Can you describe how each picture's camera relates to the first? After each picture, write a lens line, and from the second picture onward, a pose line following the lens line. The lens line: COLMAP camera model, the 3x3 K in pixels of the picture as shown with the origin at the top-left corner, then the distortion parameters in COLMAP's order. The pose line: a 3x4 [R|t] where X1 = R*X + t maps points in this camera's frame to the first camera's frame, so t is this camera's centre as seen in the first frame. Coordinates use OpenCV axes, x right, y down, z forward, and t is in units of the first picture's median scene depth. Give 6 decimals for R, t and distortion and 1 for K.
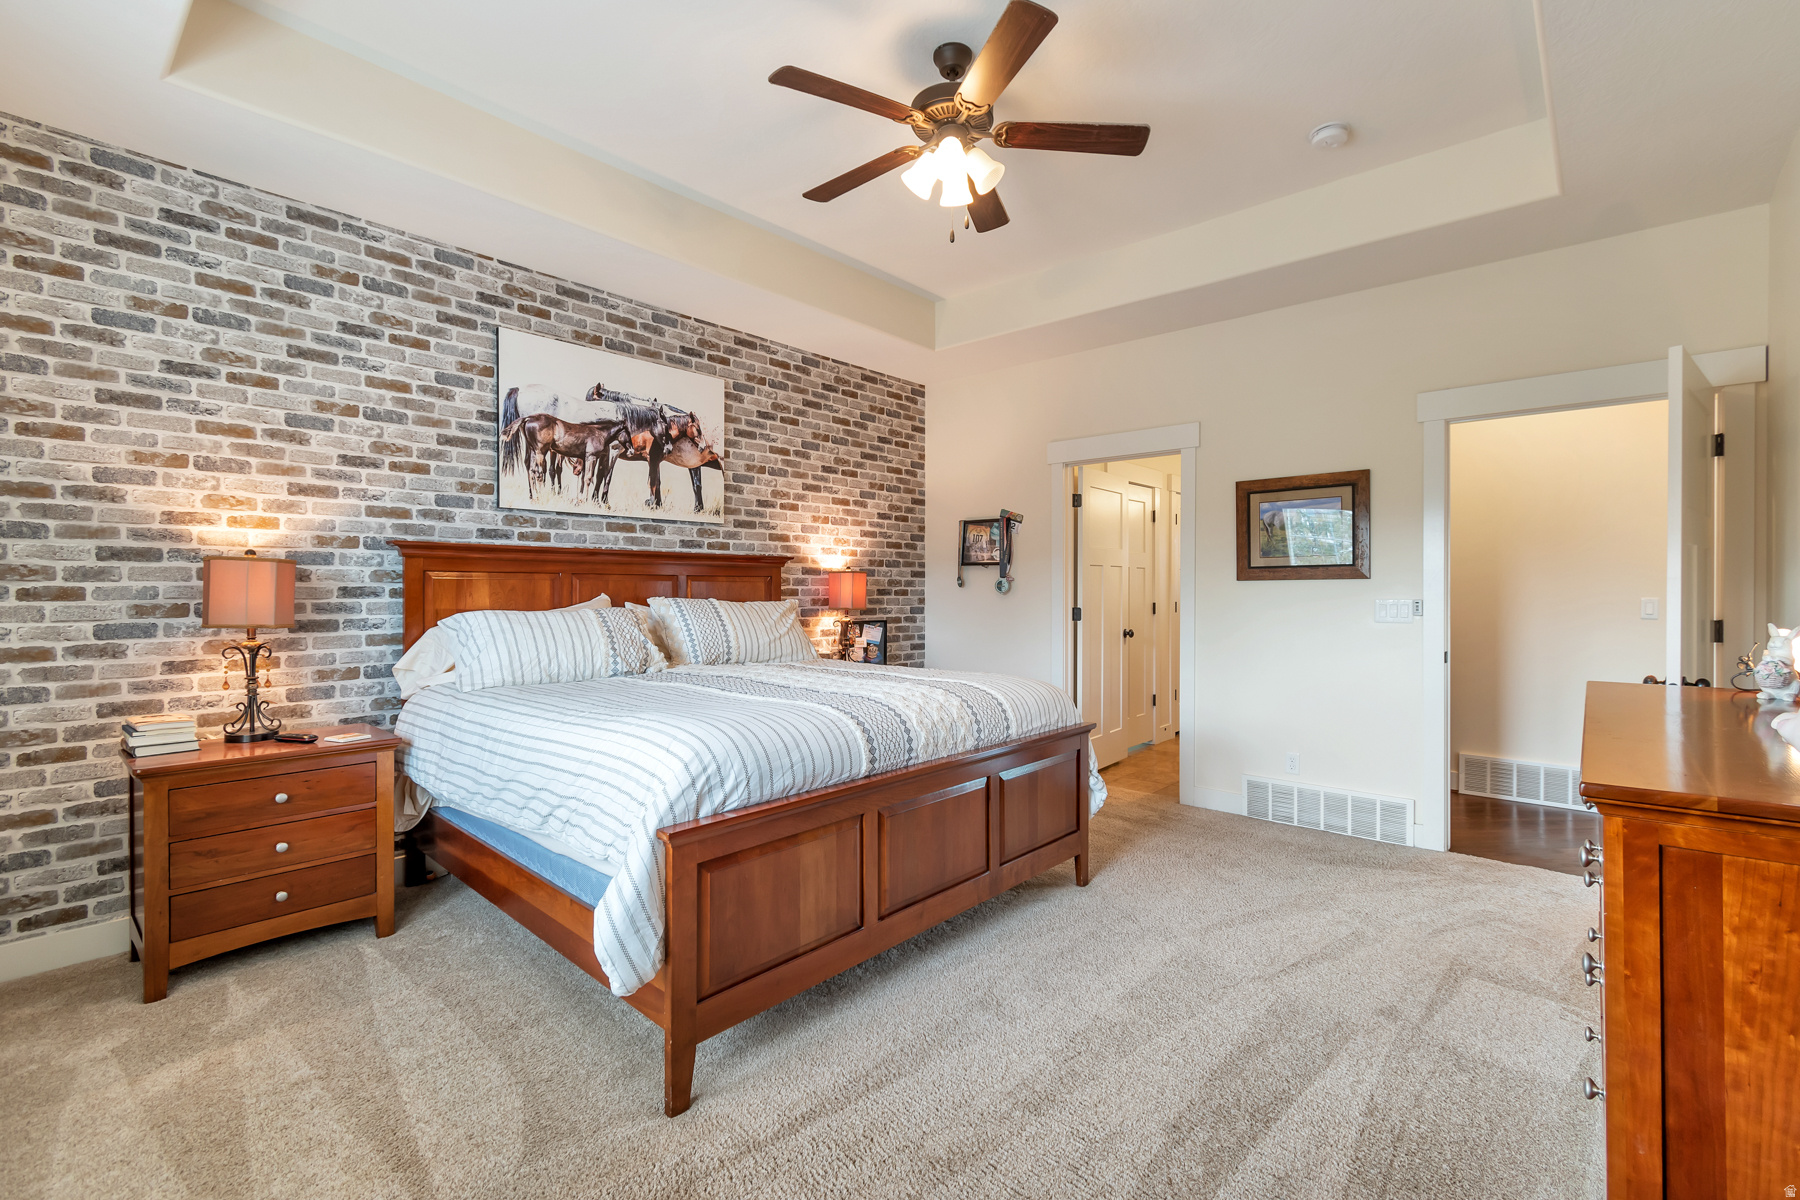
lens RADIAL K [[799.5, 0, 882.4], [0, 799.5, 597.5], [0, 0, 1]] dist [0.002388, -0.000975]
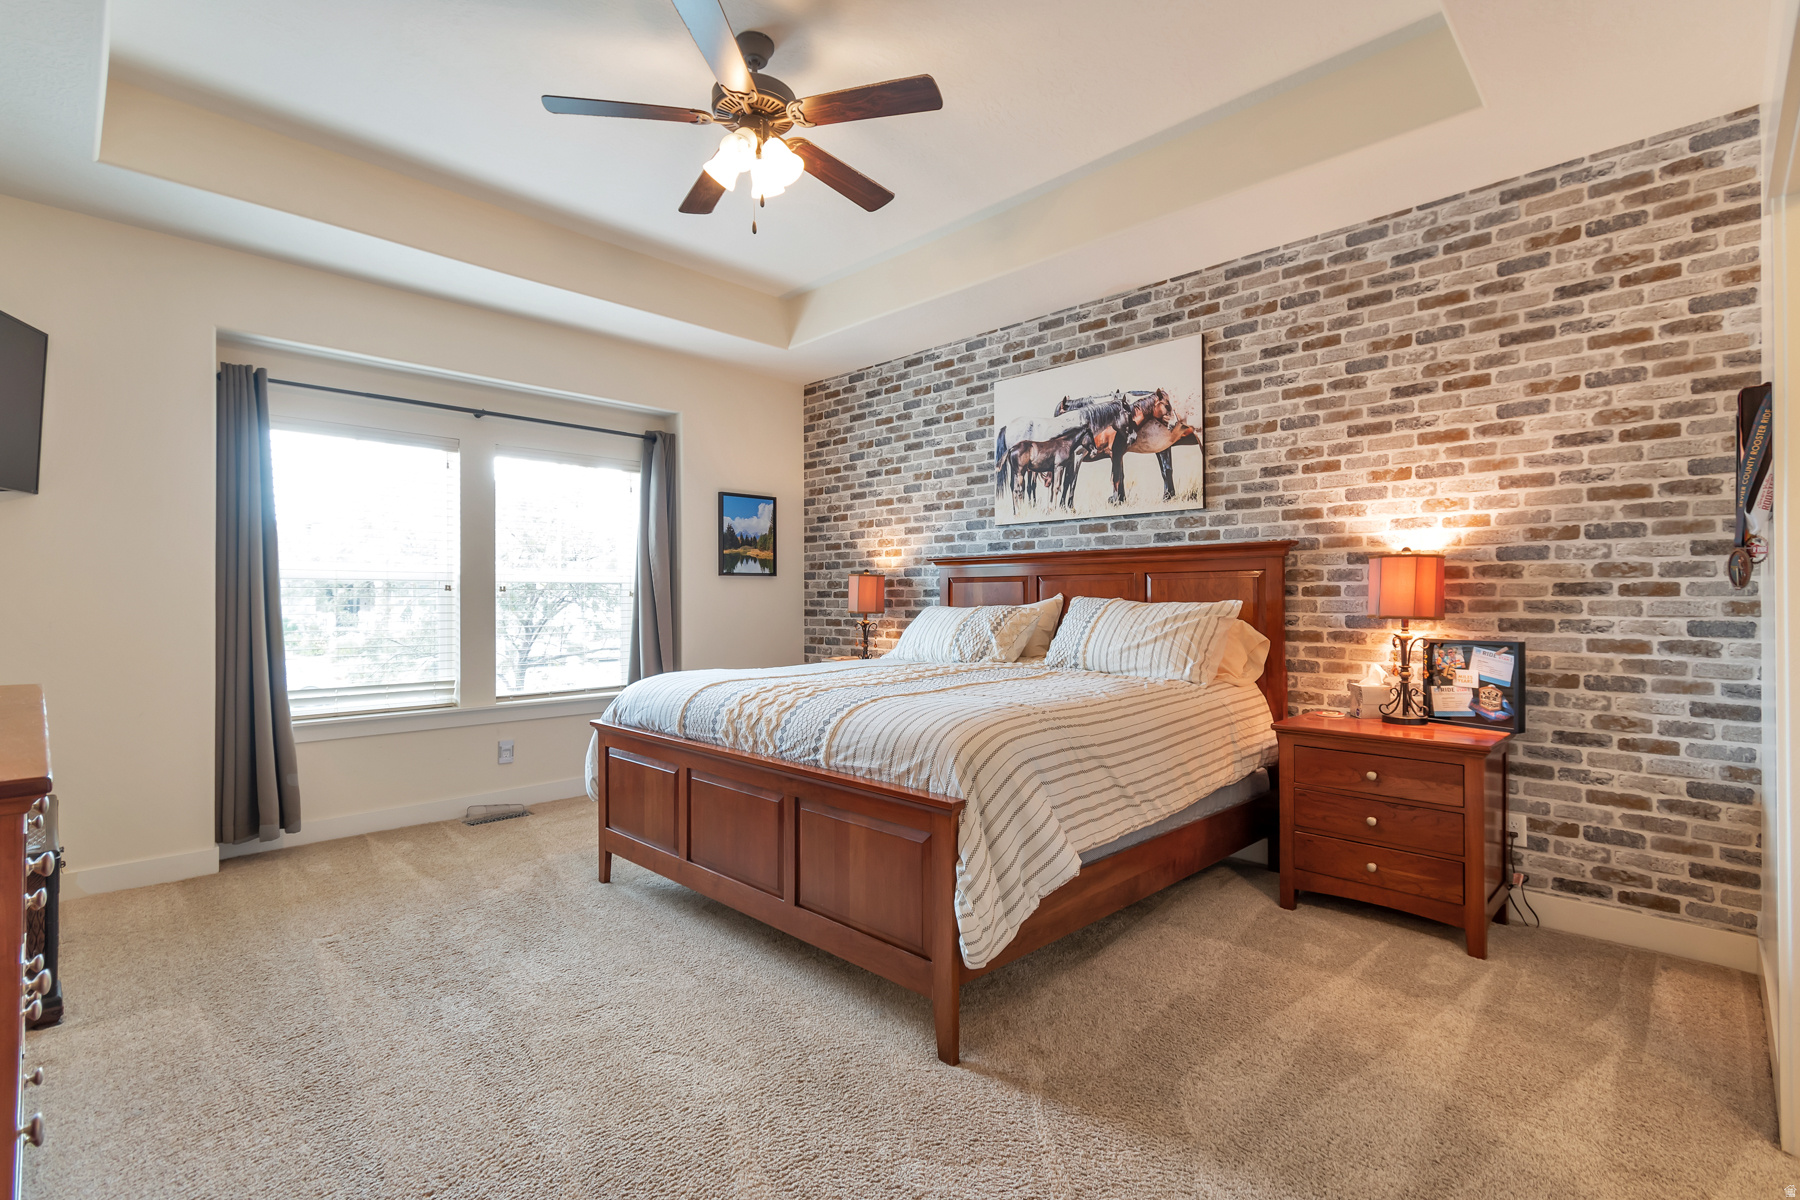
lens RADIAL K [[799.5, 0, 883.0], [0, 799.5, 592.9], [0, 0, 1]] dist [0.002388, -0.000975]
pose [[-0.034518, 0.000133, -0.999404, 0.661391], [-0.000034, 1.000000, 0.000135, -0.005445], [0.999404, 0.000039, -0.034518, 0.726936]]
